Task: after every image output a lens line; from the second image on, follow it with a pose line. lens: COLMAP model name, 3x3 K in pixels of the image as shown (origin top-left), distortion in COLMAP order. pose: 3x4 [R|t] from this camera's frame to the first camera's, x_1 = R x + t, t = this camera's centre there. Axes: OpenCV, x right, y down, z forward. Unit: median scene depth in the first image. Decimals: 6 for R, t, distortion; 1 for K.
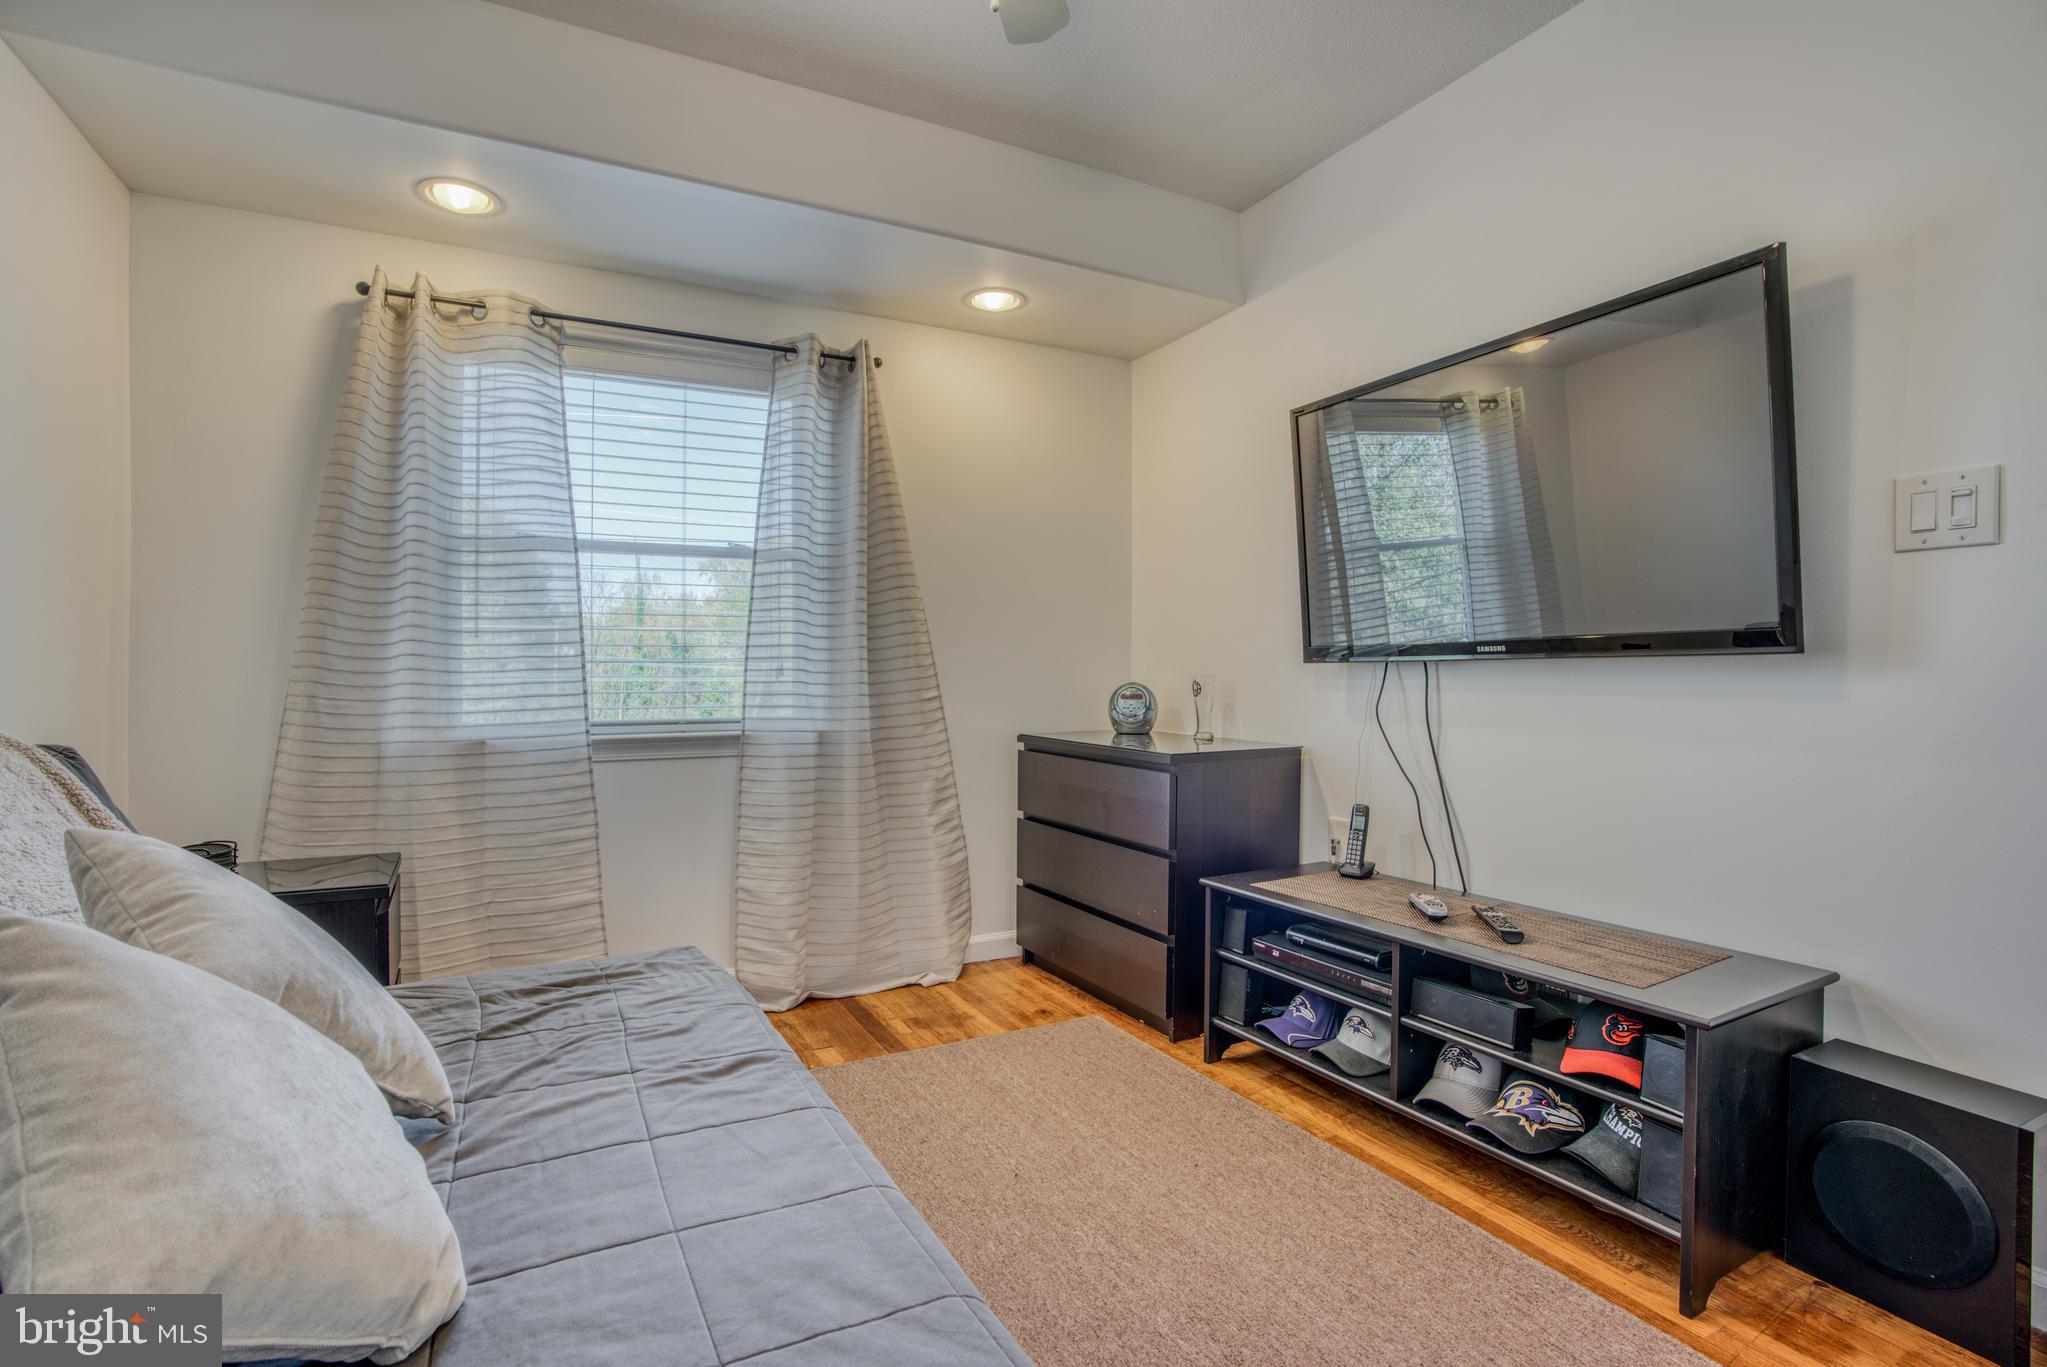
lens RADIAL K [[938.1, 0, 1021.1], [0, 938.1, 680.7], [0, 0, 1]] dist [-0.062900, 0.017833]
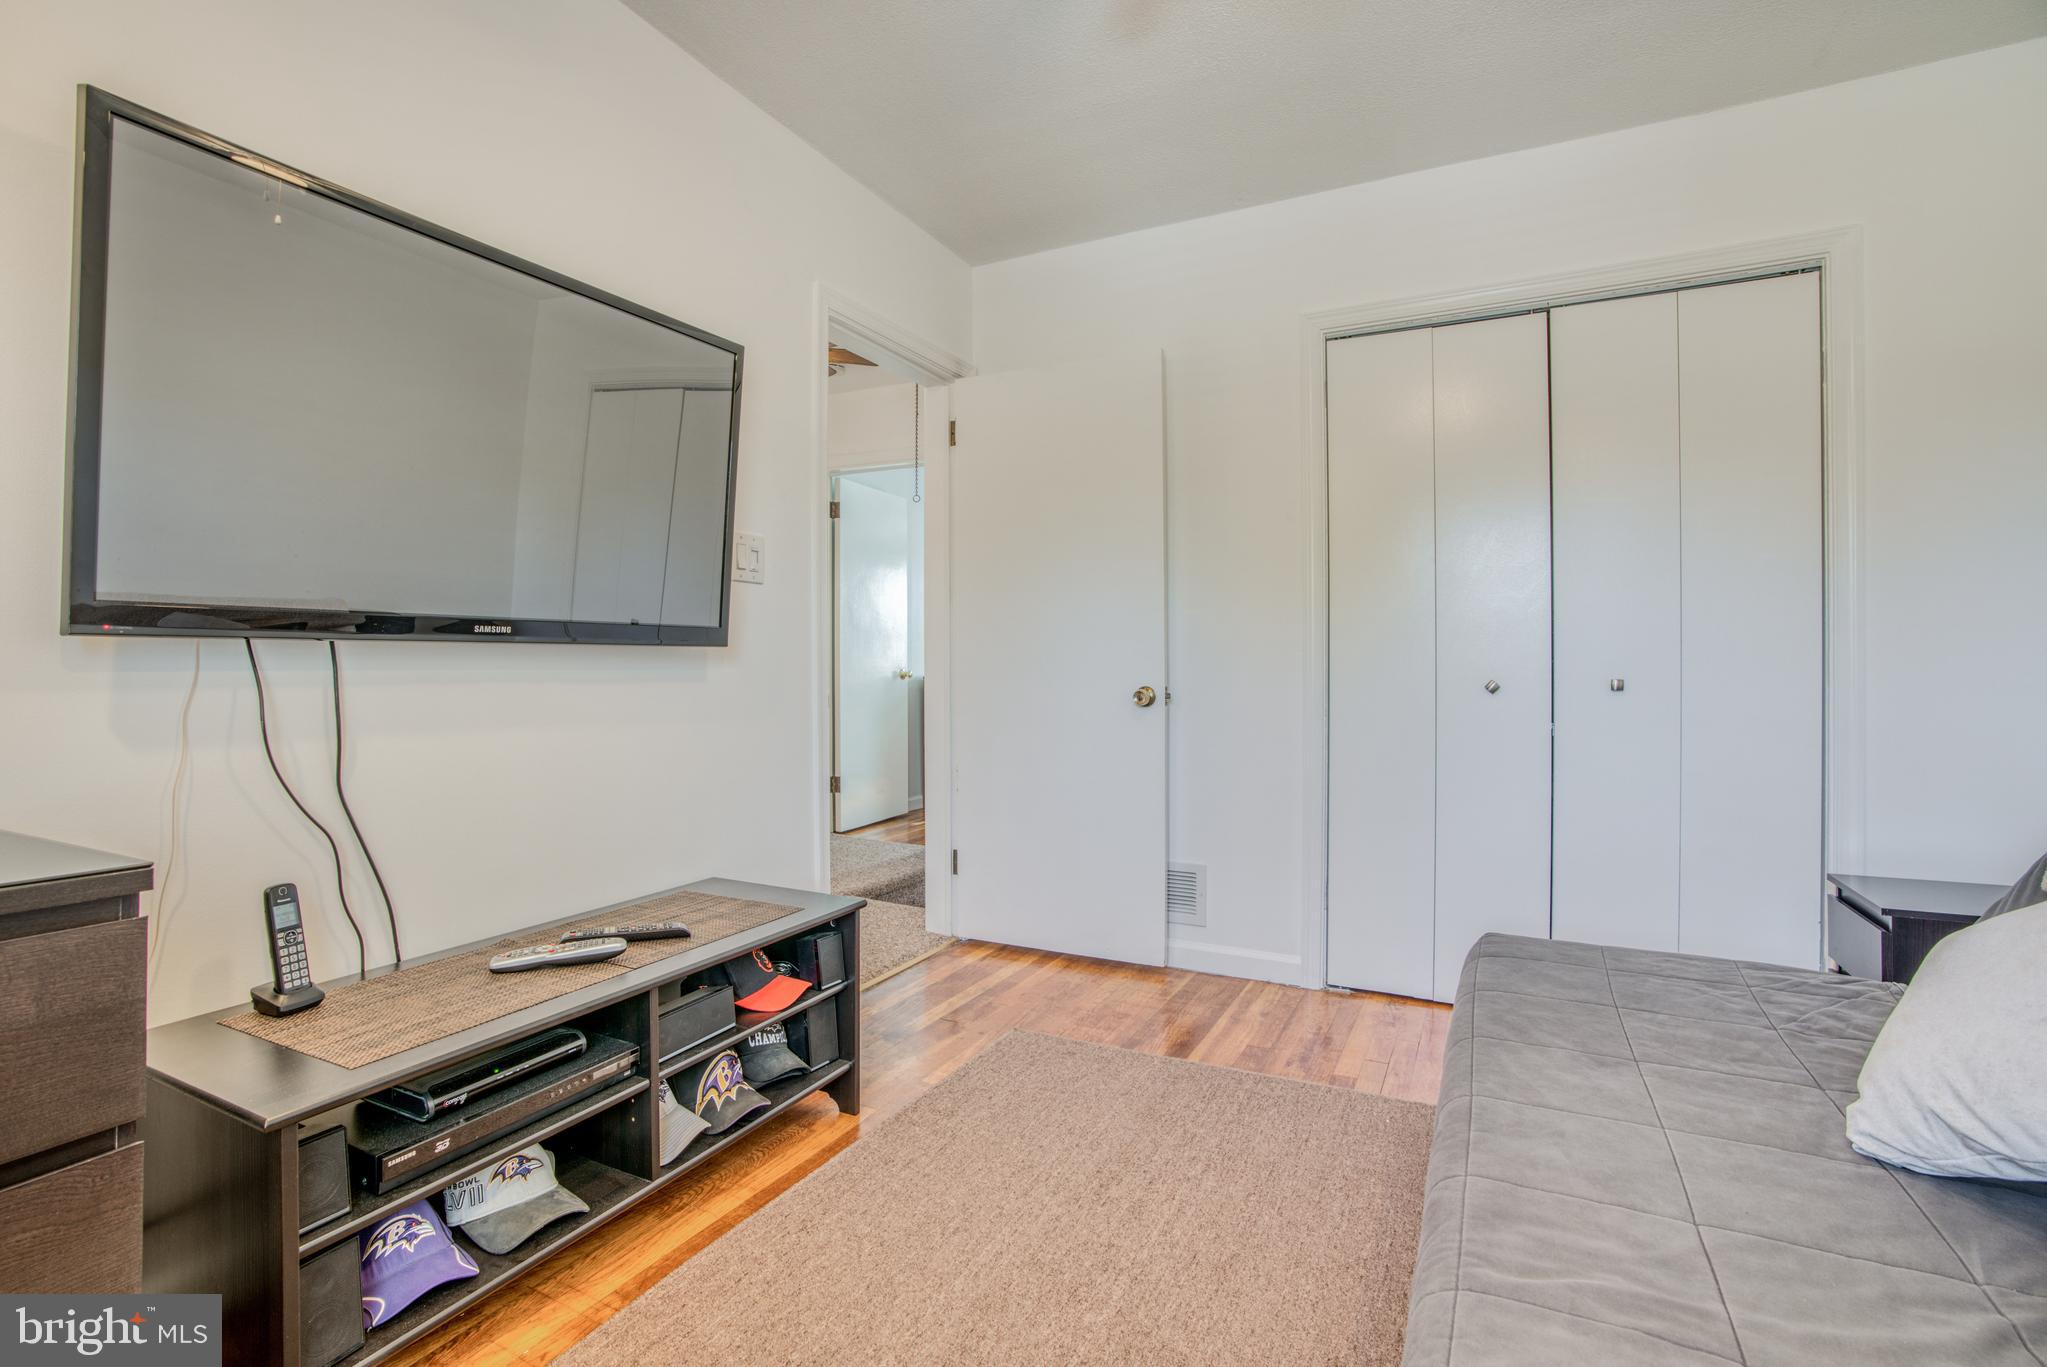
lens RADIAL K [[938.1, 0, 1022.0], [0, 938.1, 667.3], [0, 0, 1]] dist [-0.062900, 0.017833]
pose [[-0.576733, -0.001570, 0.816931, -0.411748], [0.002741, 0.999989, 0.003857, -0.003447], [-0.816928, 0.004464, -0.576722, 1.099960]]
